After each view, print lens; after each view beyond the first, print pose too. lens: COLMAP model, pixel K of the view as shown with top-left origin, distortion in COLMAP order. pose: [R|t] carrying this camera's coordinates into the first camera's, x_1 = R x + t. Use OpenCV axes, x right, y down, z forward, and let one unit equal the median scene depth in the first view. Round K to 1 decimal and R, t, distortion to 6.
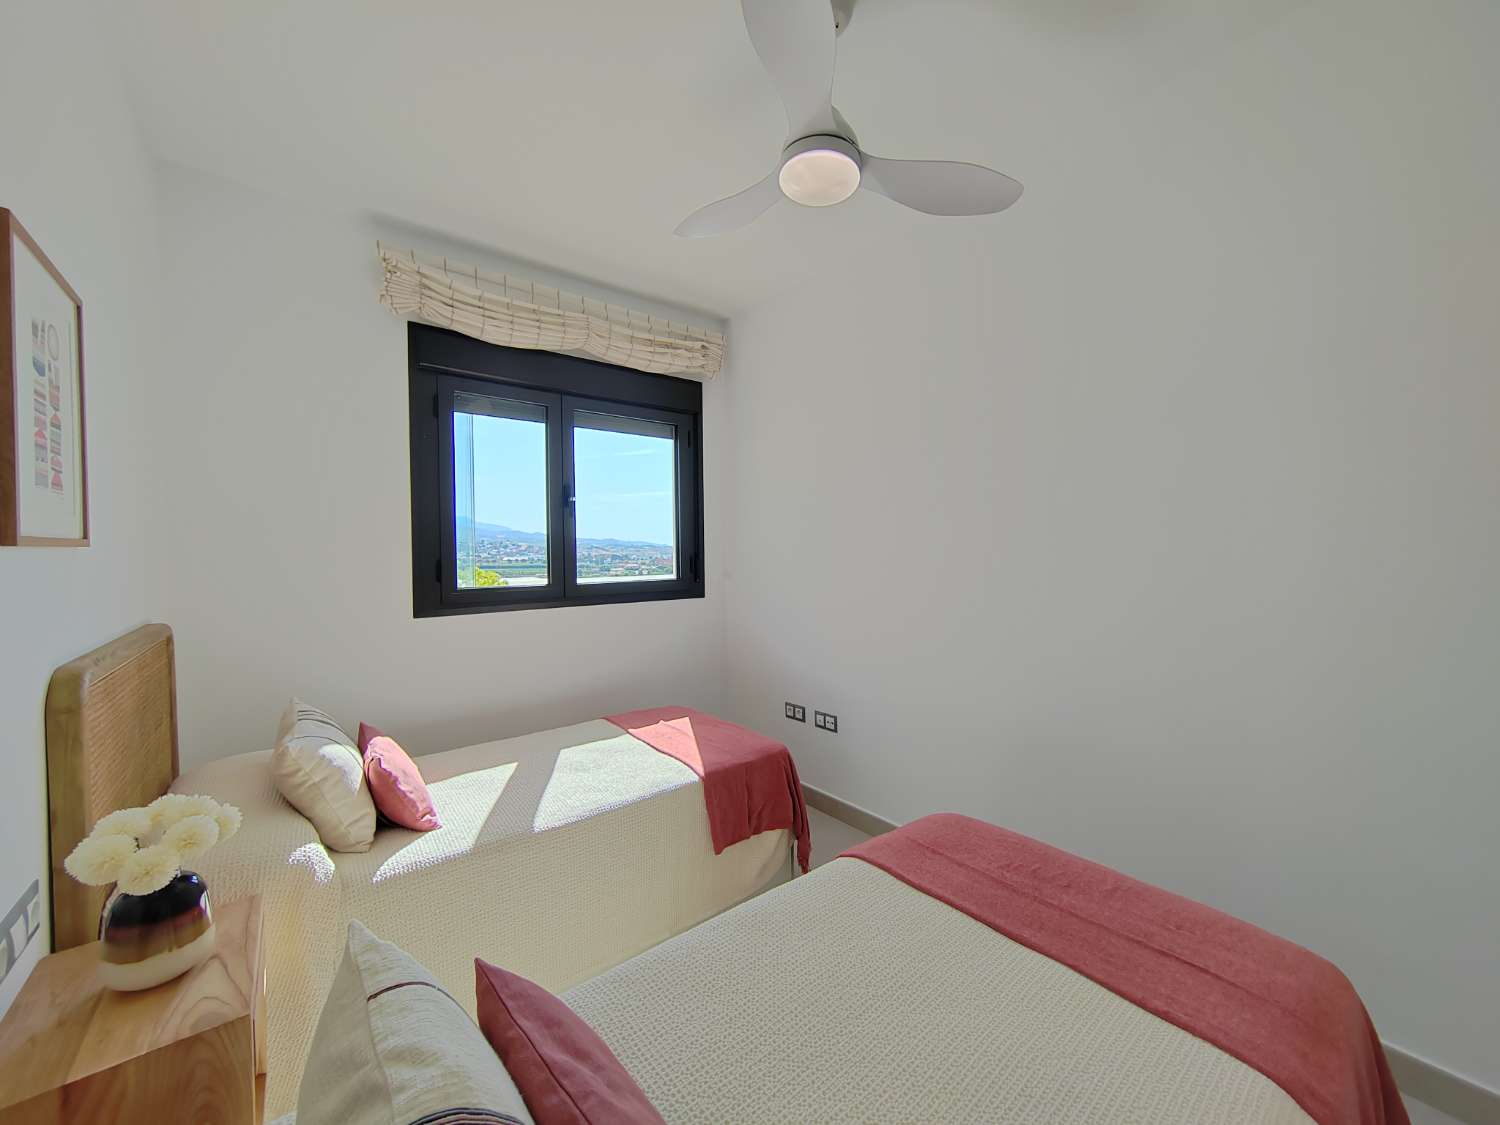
lens RADIAL K [[576.3, 0, 749.5], [0, 576.3, 558.9], [0, 0, 1]] dist [0.003023, 0.000444]
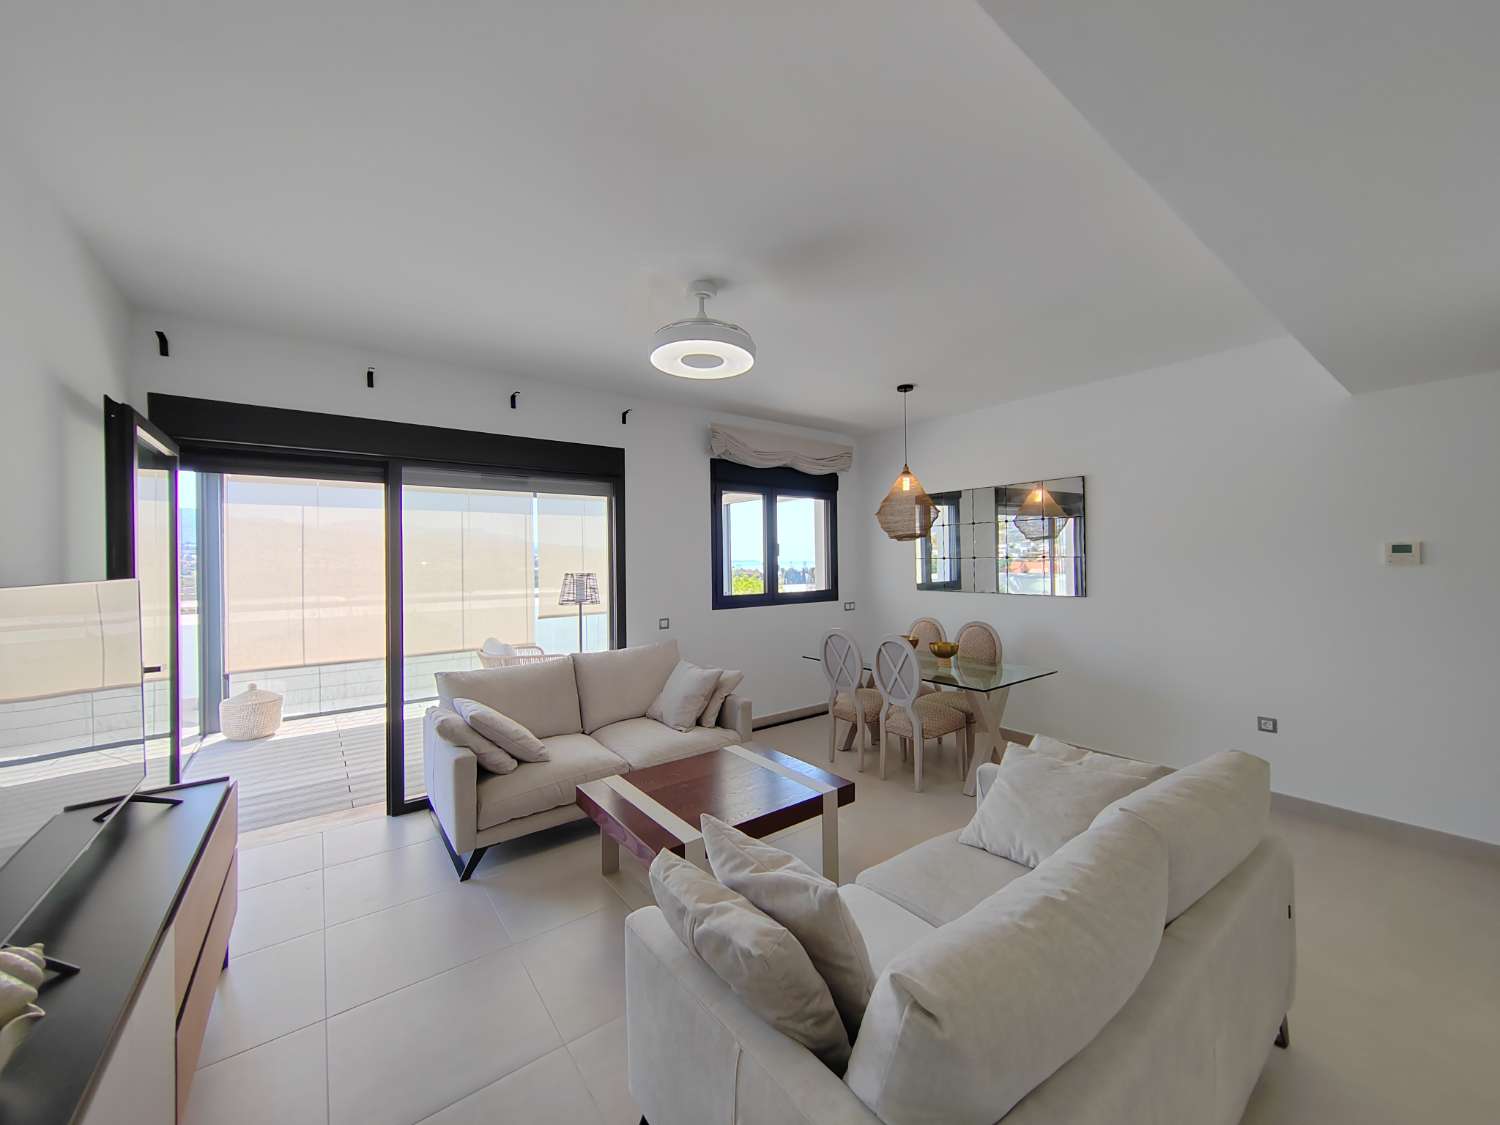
lens RADIAL K [[592.3, 0, 754.9], [0, 592.3, 556.0], [0, 0, 1]] dist [0.001786, 0.000196]
pose [[0.999979, -0.005910, 0.002735, -0.382214], [0.005982, 0.999604, -0.027480, -0.019562], [-0.002571, 0.027496, 0.999619, -0.829986]]
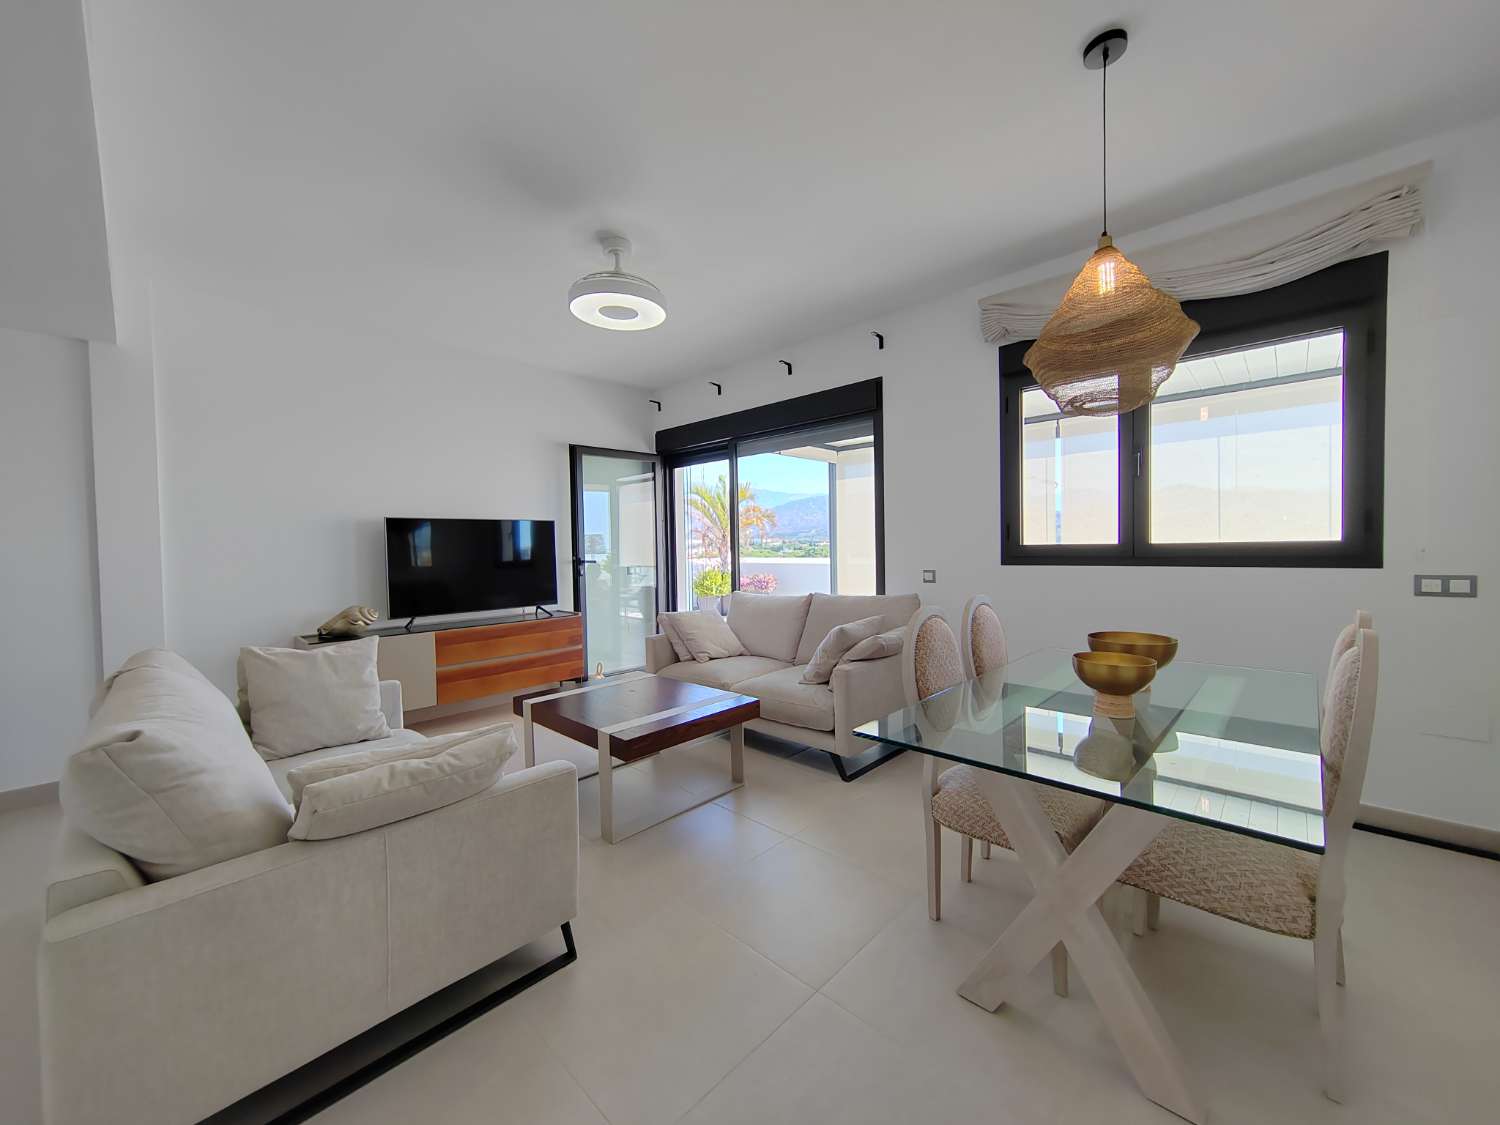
lens RADIAL K [[576.3, 0, 749.5], [0, 576.3, 558.9], [0, 0, 1]] dist [0.003023, 0.000444]
pose [[0.140236, 0.031700, -0.989610, 0.575378], [0.002588, 0.999472, 0.032383, 0.036742], [0.990115, -0.007102, 0.140080, 0.196698]]
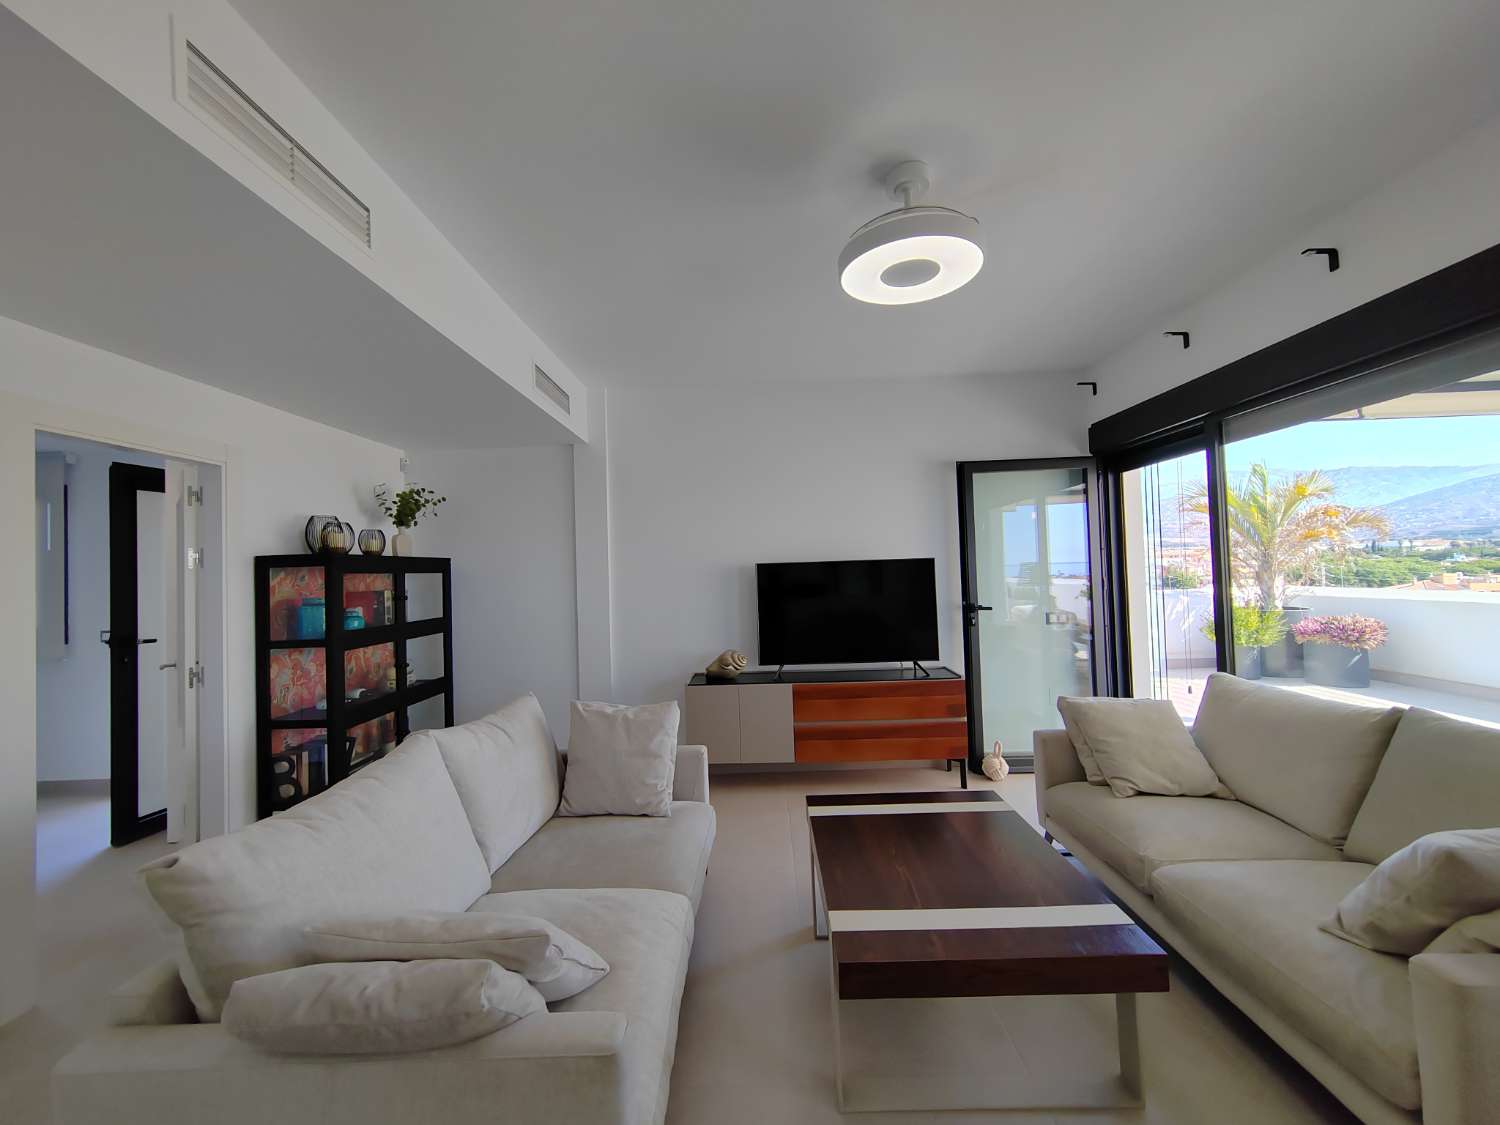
lens RADIAL K [[576.3, 0, 749.5], [0, 576.3, 558.9], [0, 0, 1]] dist [0.003023, 0.000444]
pose [[-0.630939, 0.014759, -0.775692, 0.192534], [0.027487, 0.999617, -0.003338, -0.025018], [0.775346, -0.023428, -0.631102, 0.390761]]
